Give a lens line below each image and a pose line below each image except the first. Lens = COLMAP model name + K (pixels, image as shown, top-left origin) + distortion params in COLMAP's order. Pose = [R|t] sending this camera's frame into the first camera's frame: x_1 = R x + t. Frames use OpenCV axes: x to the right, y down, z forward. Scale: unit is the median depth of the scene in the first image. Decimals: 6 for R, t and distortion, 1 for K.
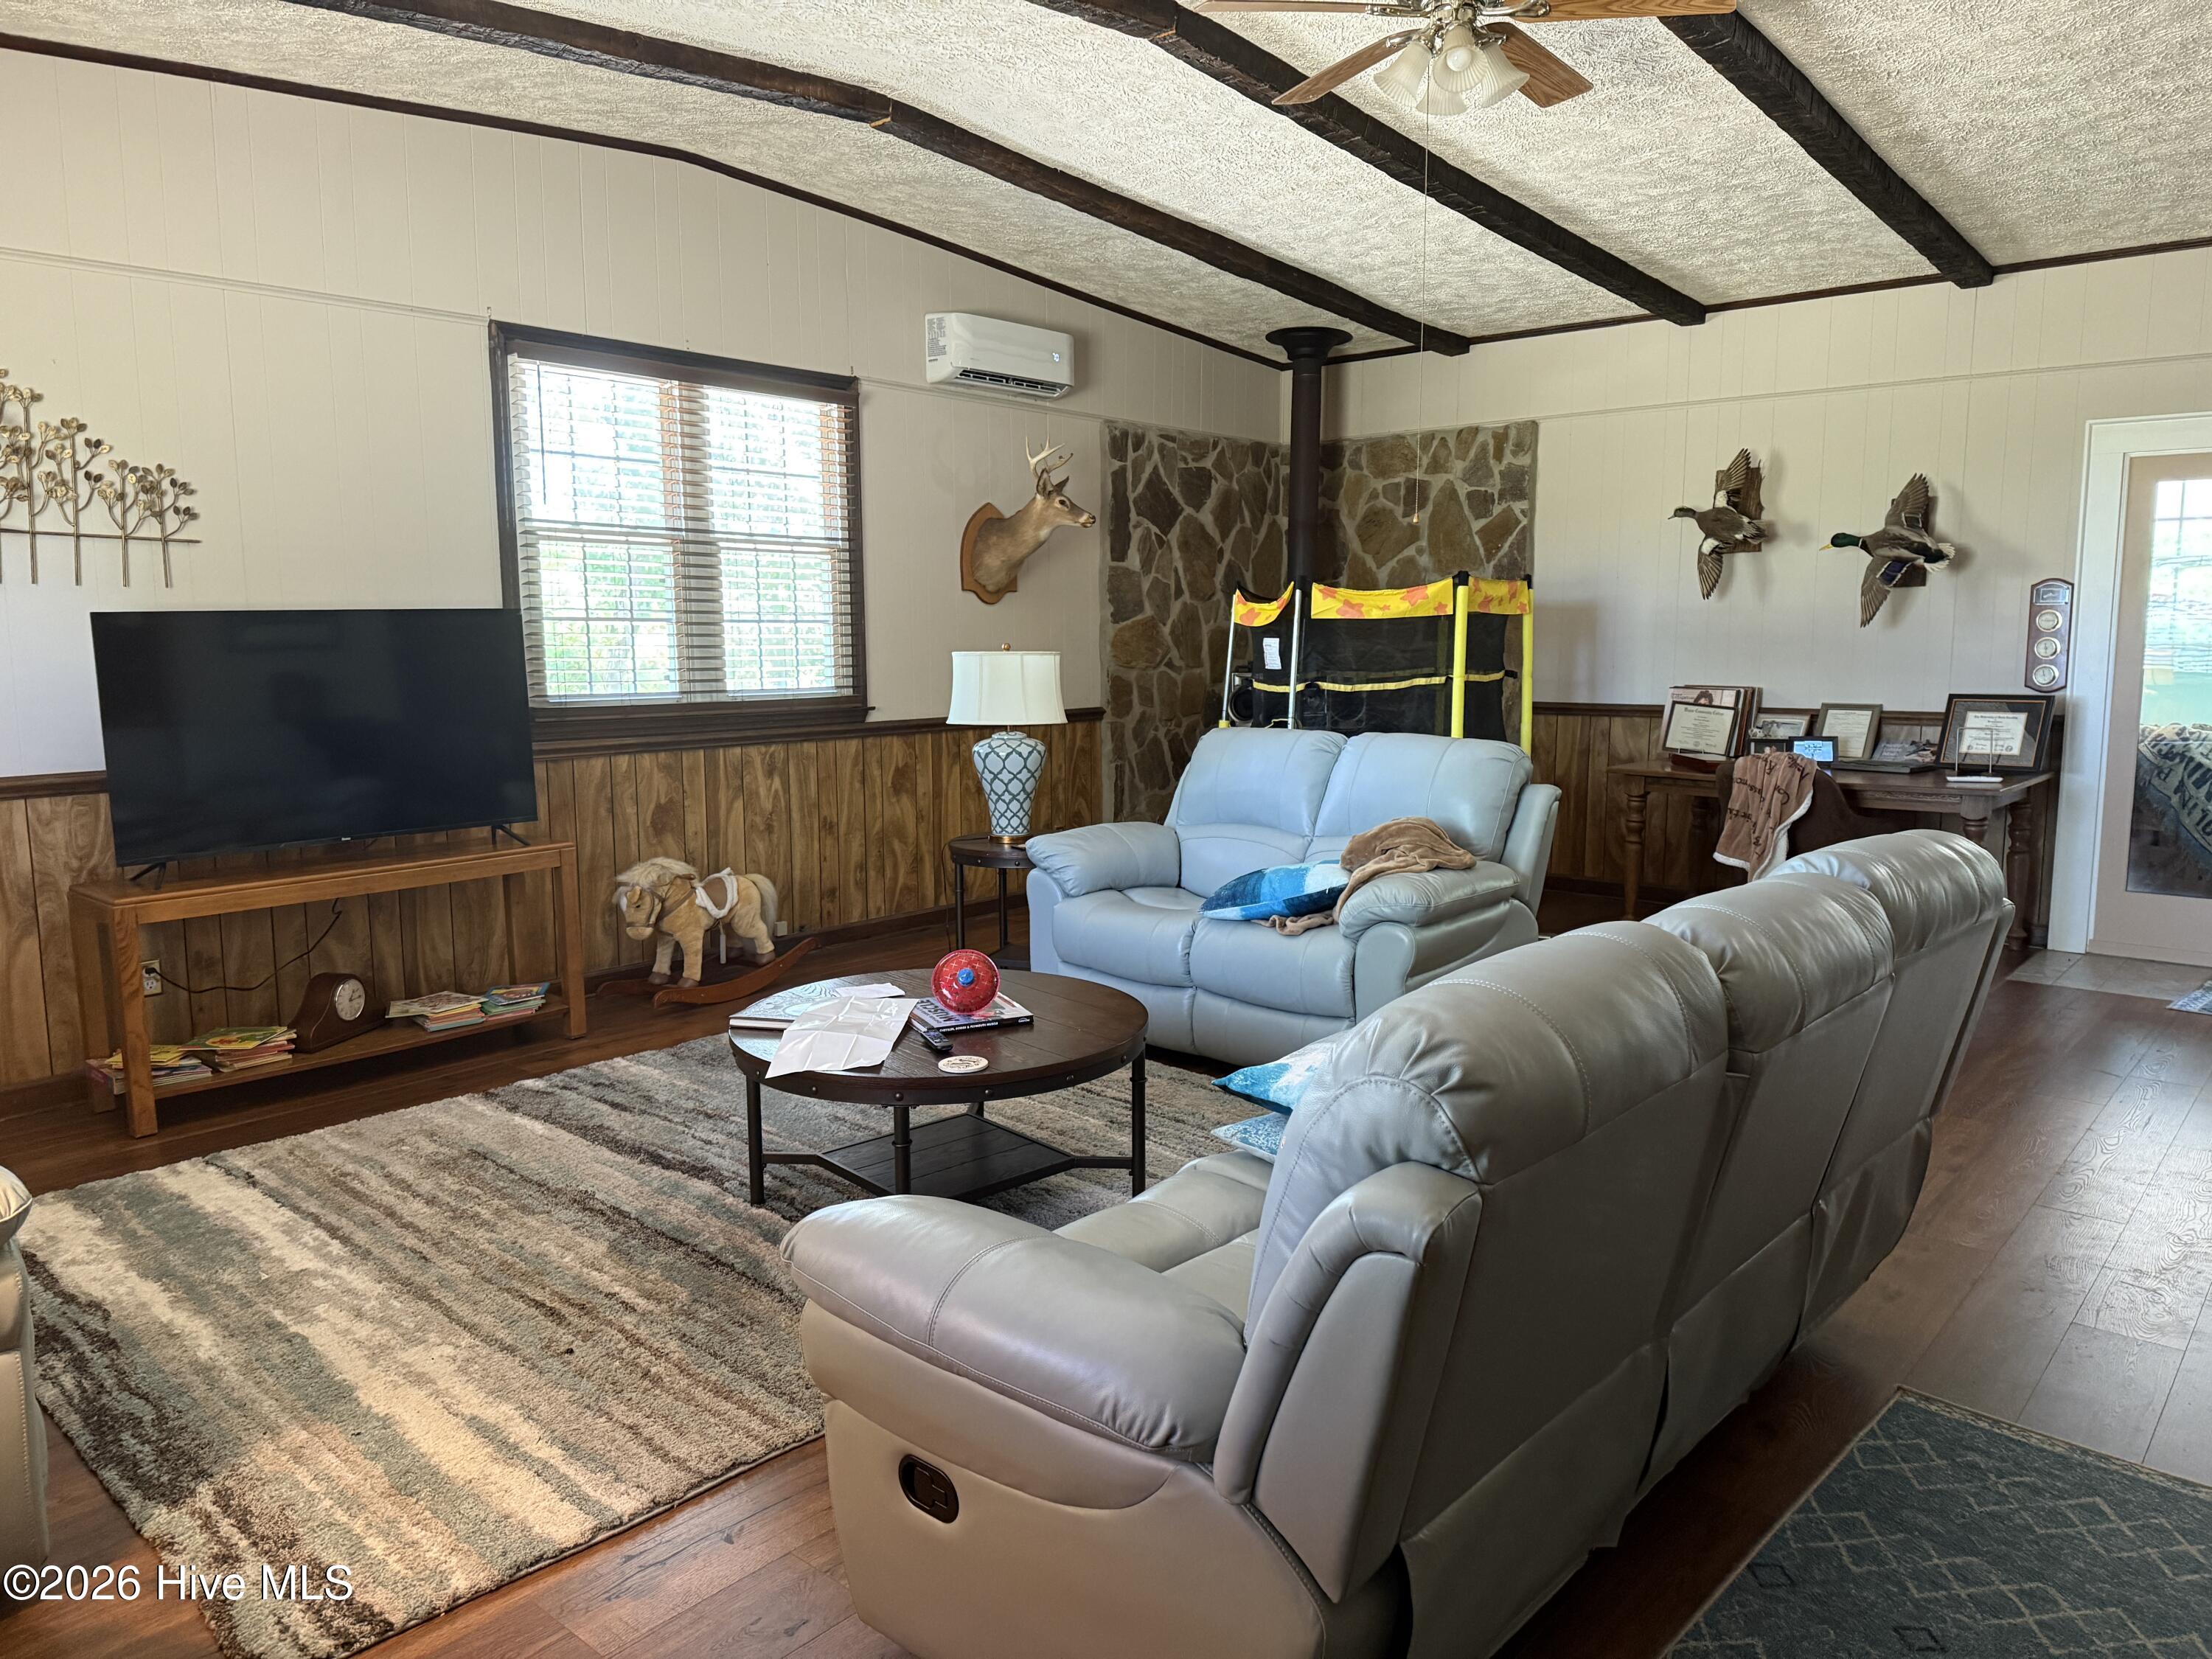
lens RADIAL K [[1553.9, 0, 1106.0], [0, 1553.9, 829.5], [0, 0, 1]] dist [0.002577, -0.002447]
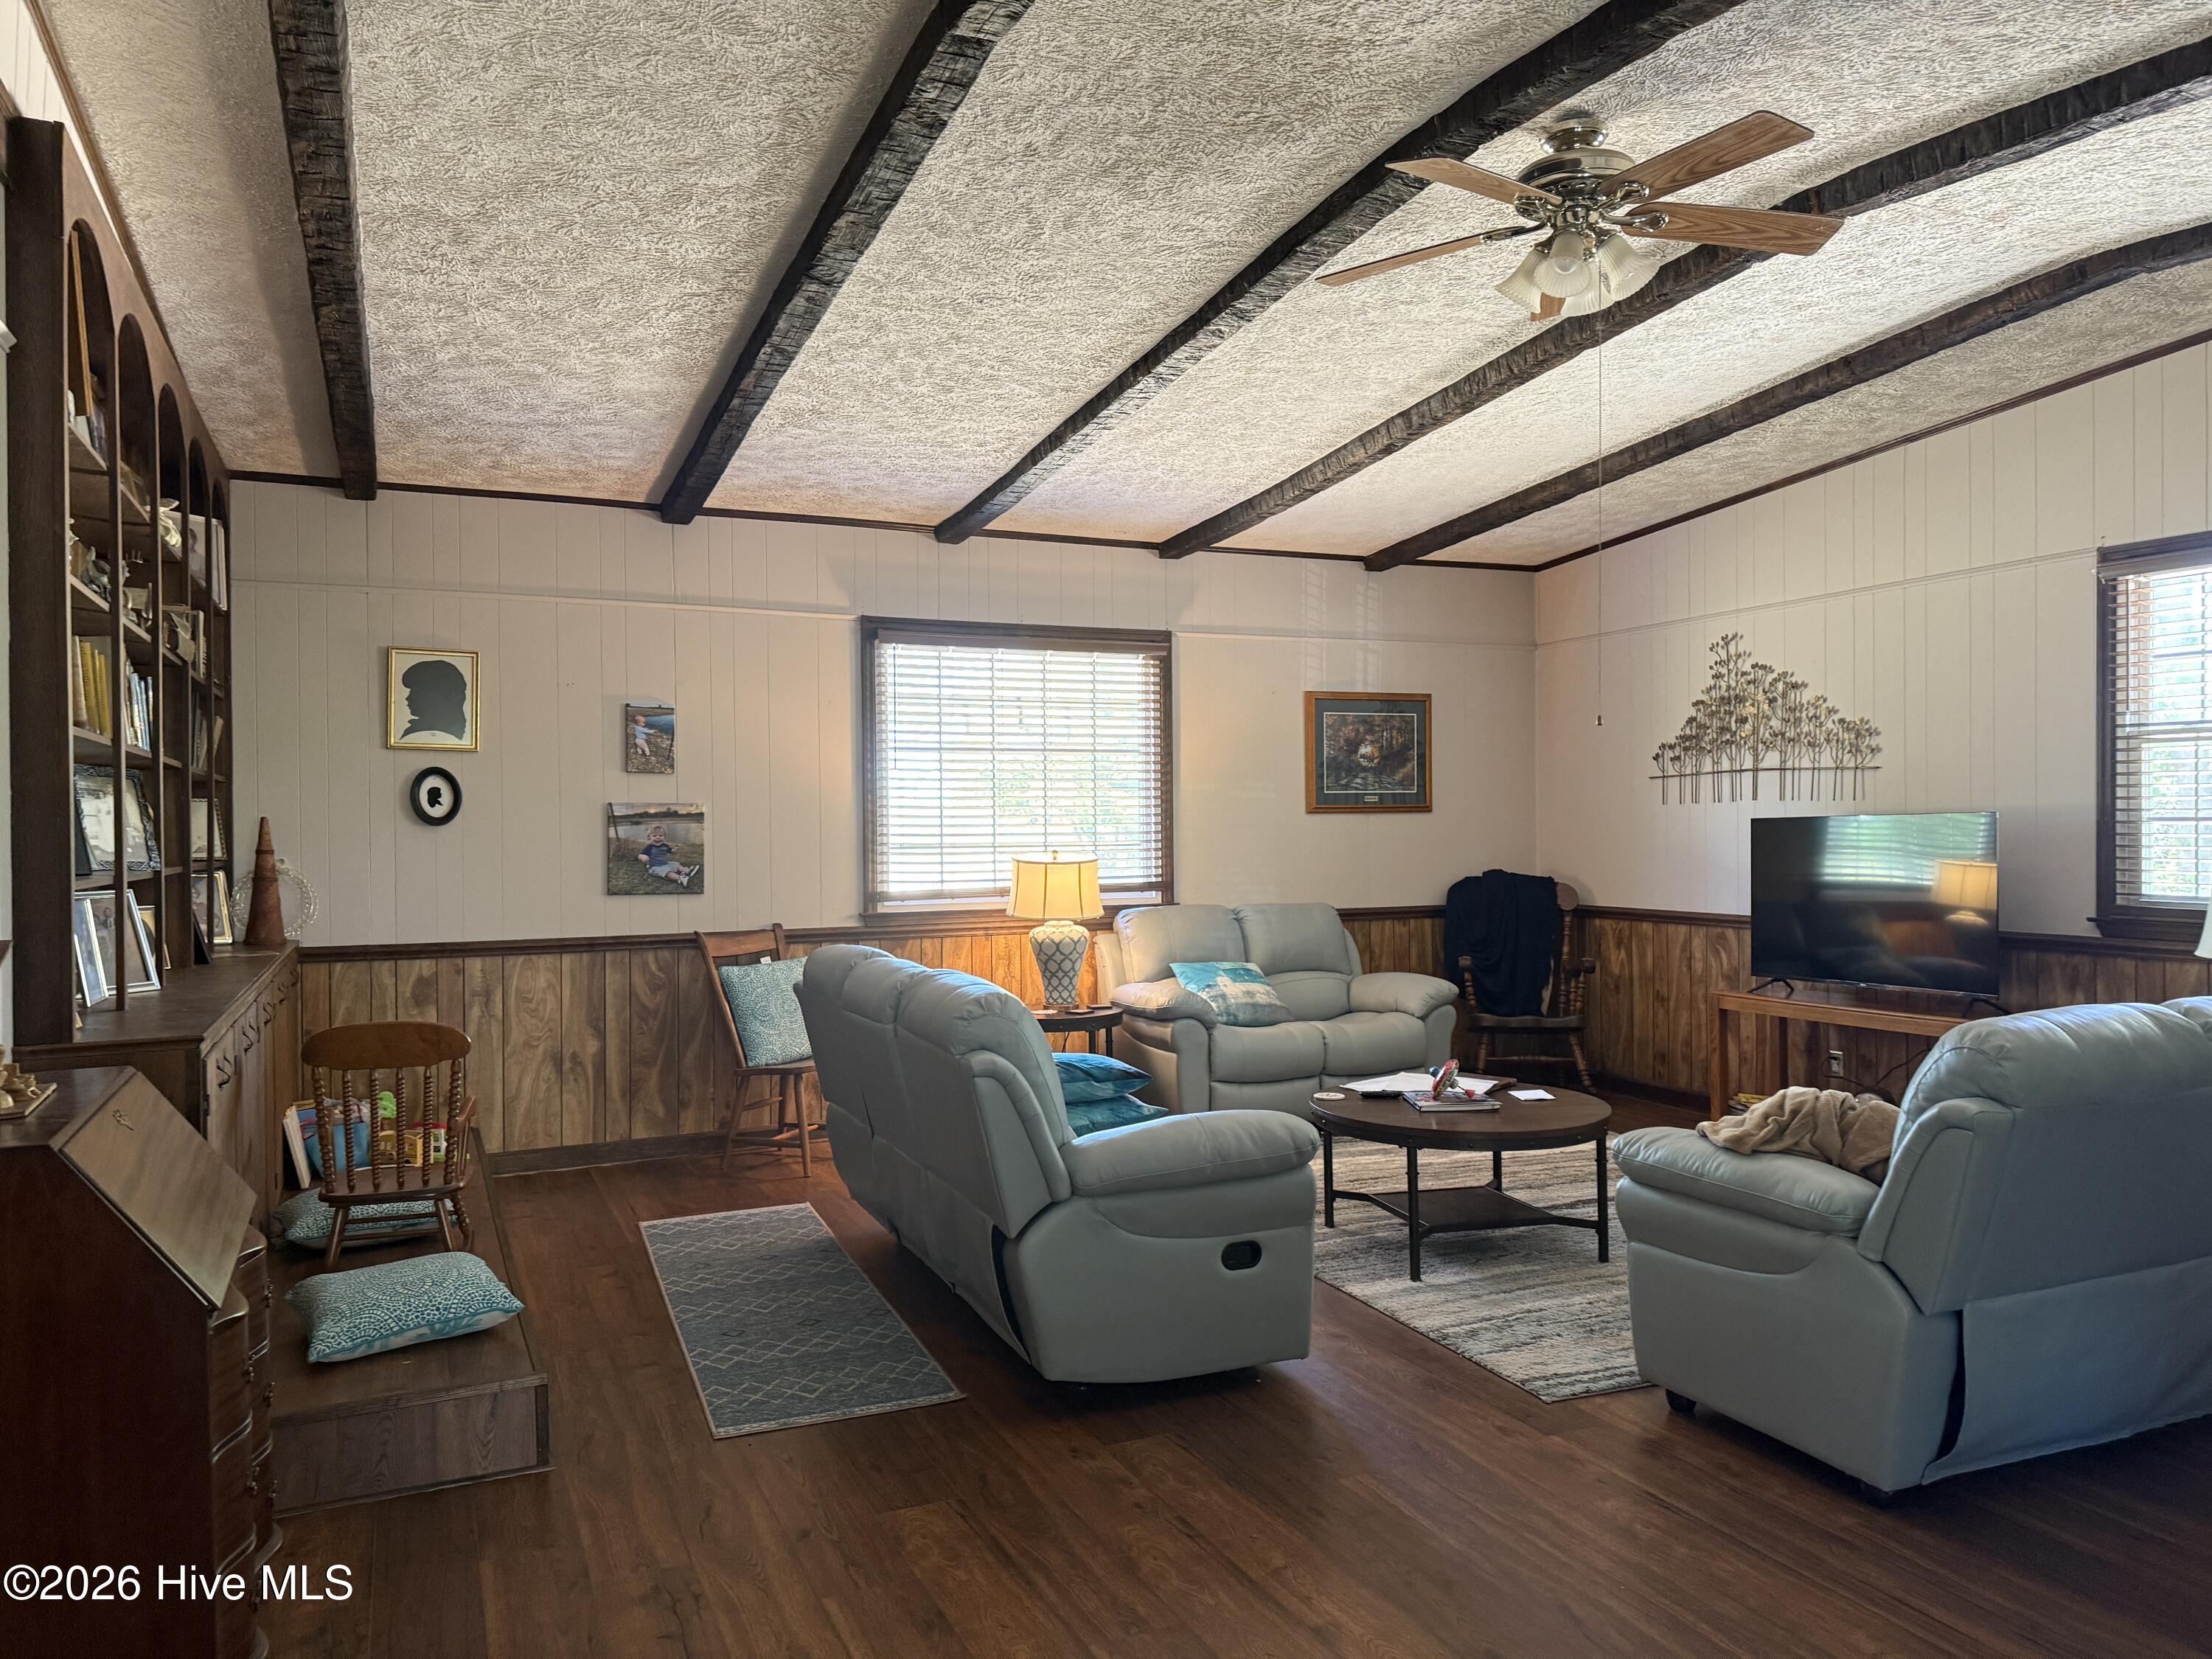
lens RADIAL K [[1553.9, 0, 1106.0], [0, 1553.9, 829.5], [0, 0, 1]] dist [0.002577, -0.002447]
pose [[-0.416368, 0.017959, -0.909019, 1.061919], [-0.098787, 0.992992, 0.064866, -0.159717], [0.903814, 0.116807, -0.411676, 1.006534]]
